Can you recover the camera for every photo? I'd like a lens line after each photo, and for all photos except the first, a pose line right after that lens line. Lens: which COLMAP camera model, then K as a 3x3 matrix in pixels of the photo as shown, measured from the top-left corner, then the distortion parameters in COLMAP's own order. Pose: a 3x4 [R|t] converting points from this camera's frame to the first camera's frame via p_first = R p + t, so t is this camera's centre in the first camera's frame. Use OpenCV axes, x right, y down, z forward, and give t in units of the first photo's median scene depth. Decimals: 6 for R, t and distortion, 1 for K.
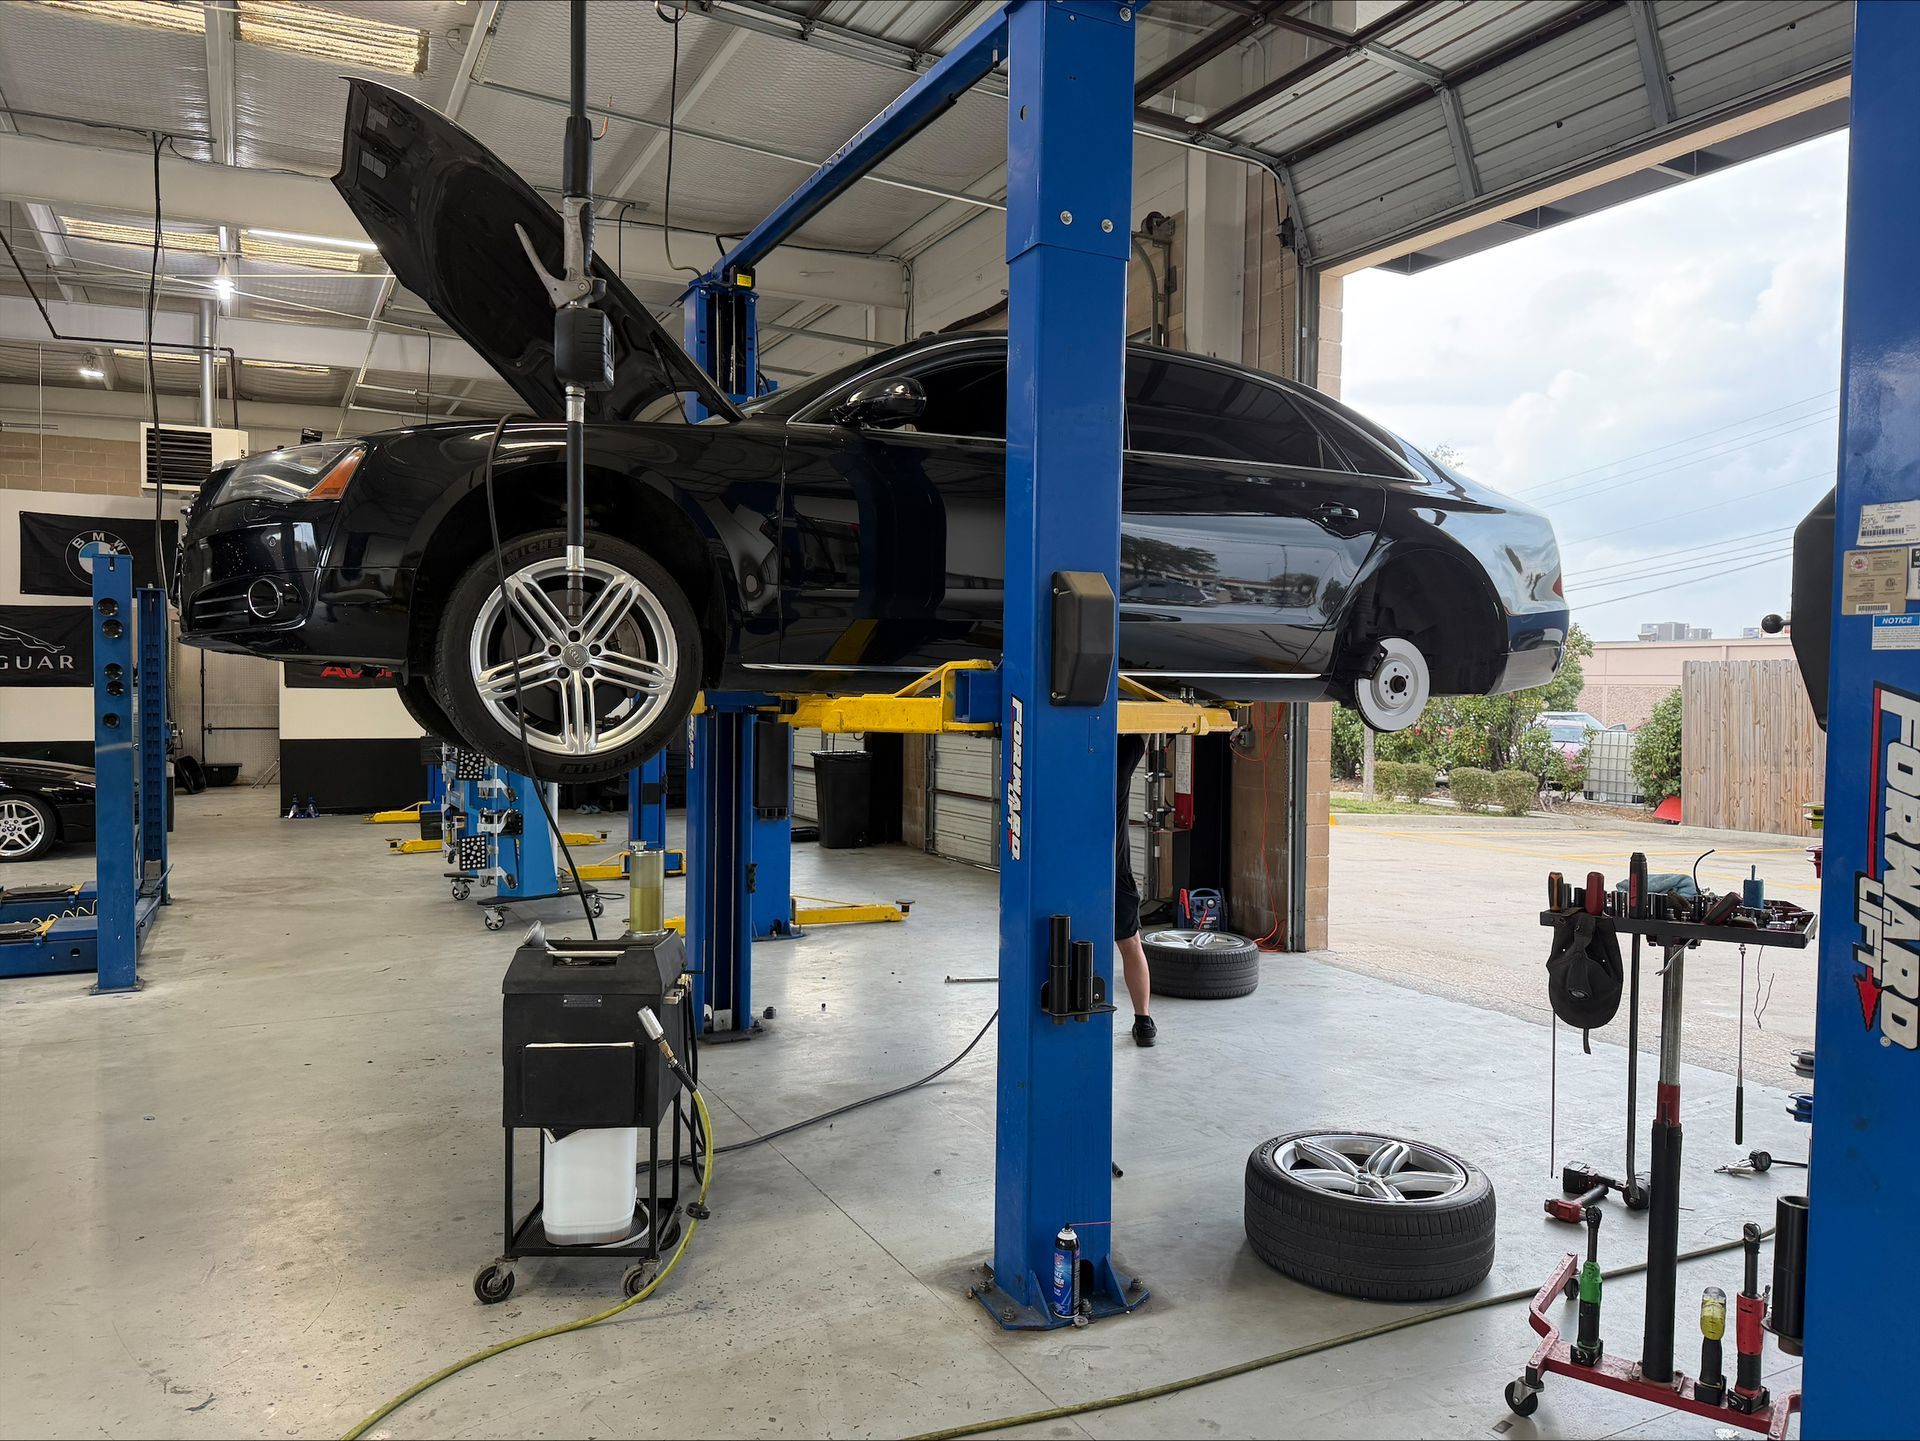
lens RADIAL K [[1351.7, 0, 944.9], [0, 1351.7, 716.7], [0, 0, 1]] dist [0.027883, -0.023936]
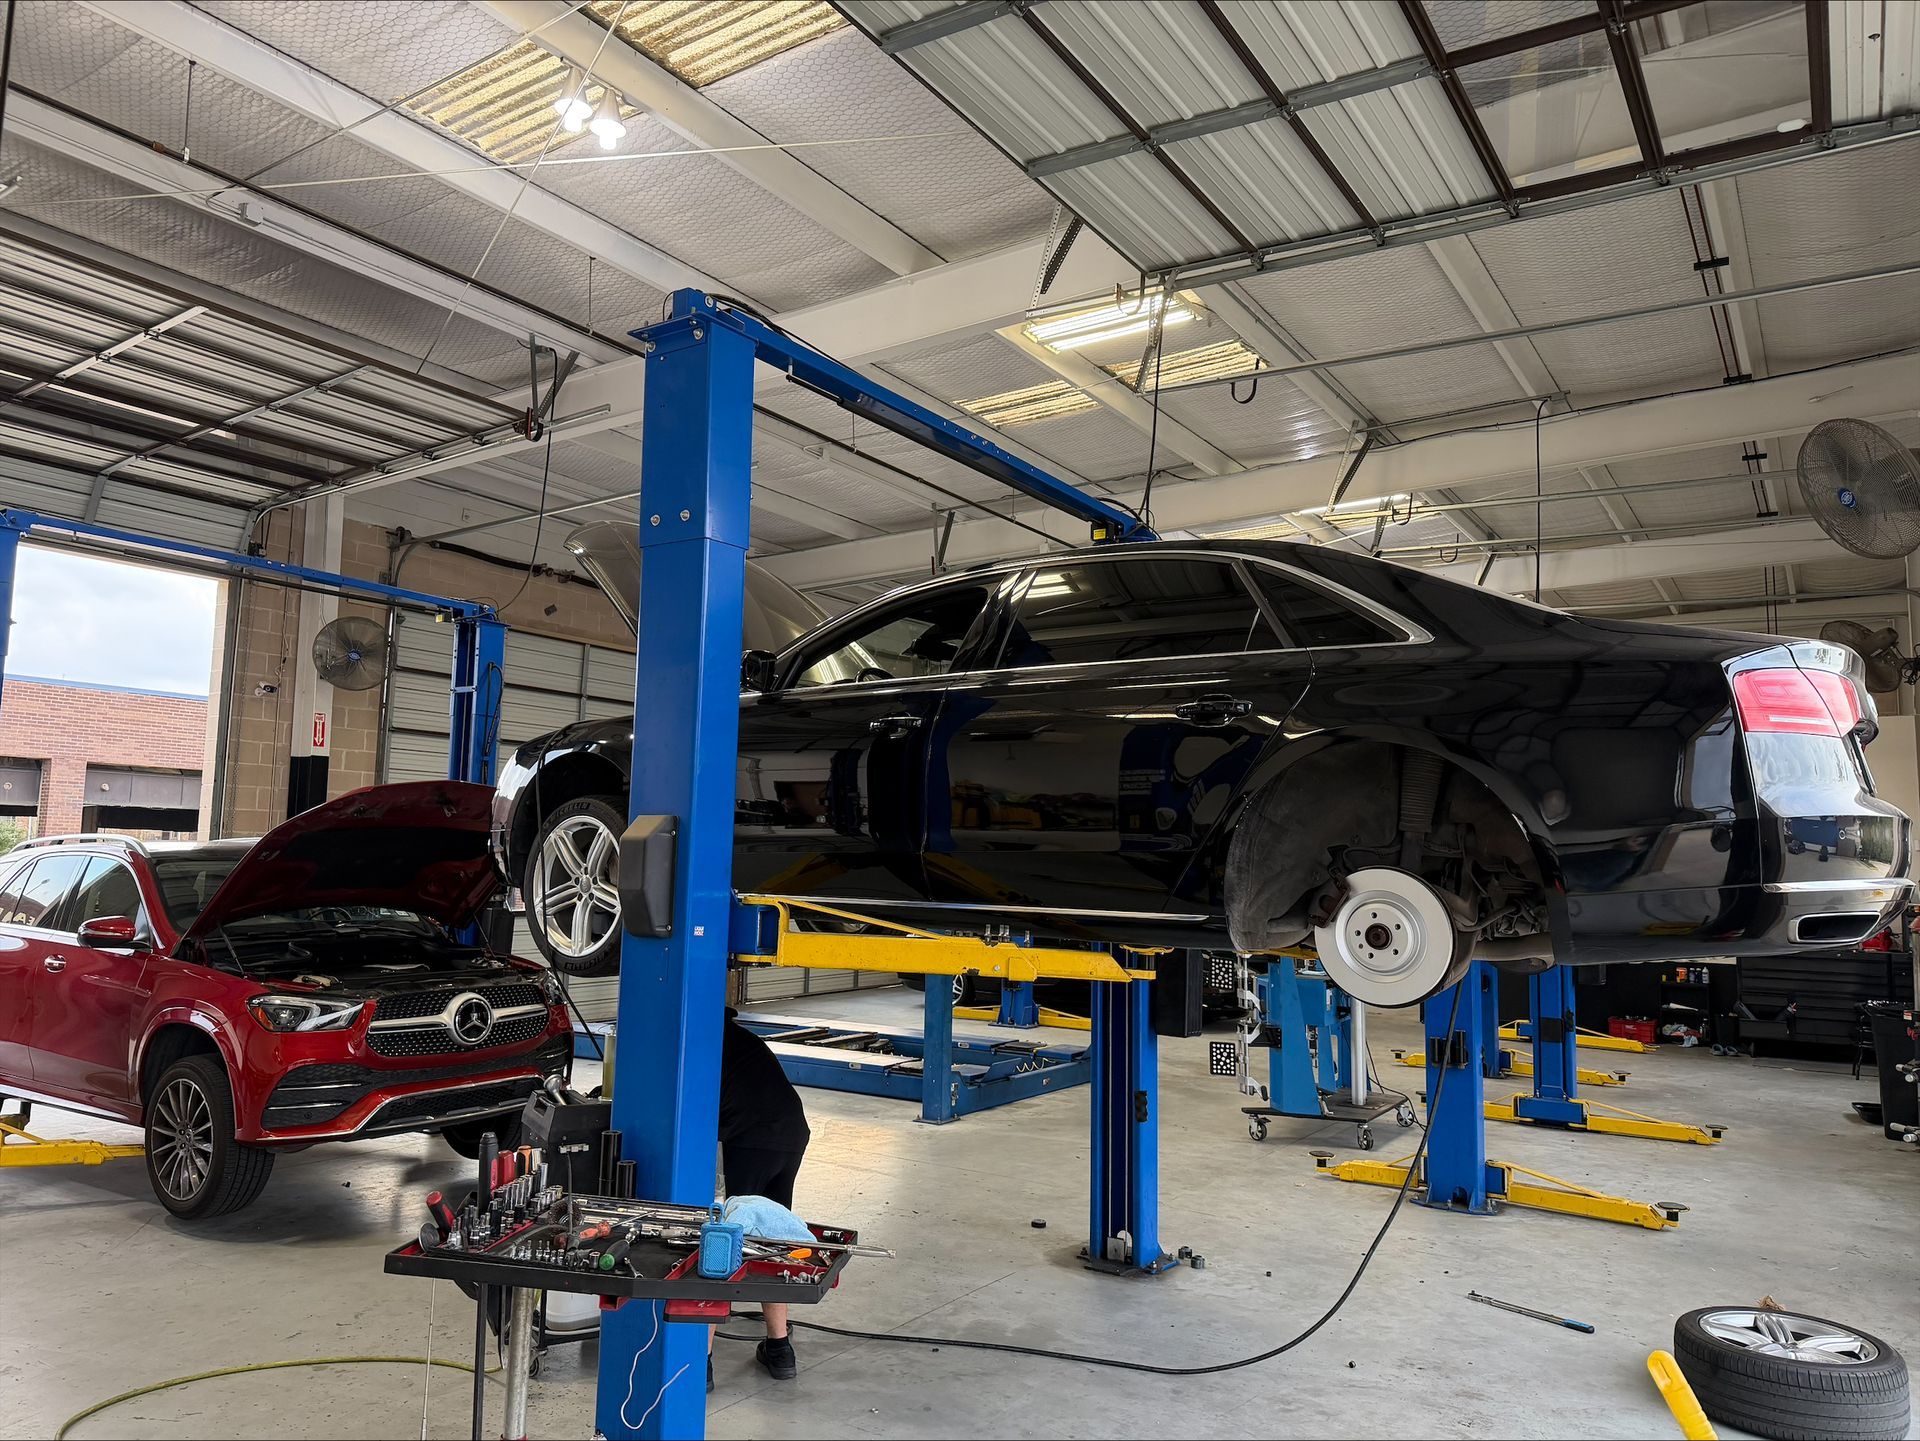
lens RADIAL K [[1351.7, 0, 966.8], [0, 1351.7, 711.4], [0, 0, 1]] dist [0.027883, -0.023936]
pose [[0.472869, -0.097368, -0.875736, 0.843804], [-0.038074, 0.990690, -0.130708, -0.039255], [0.880310, 0.095151, 0.464759, 0.490322]]
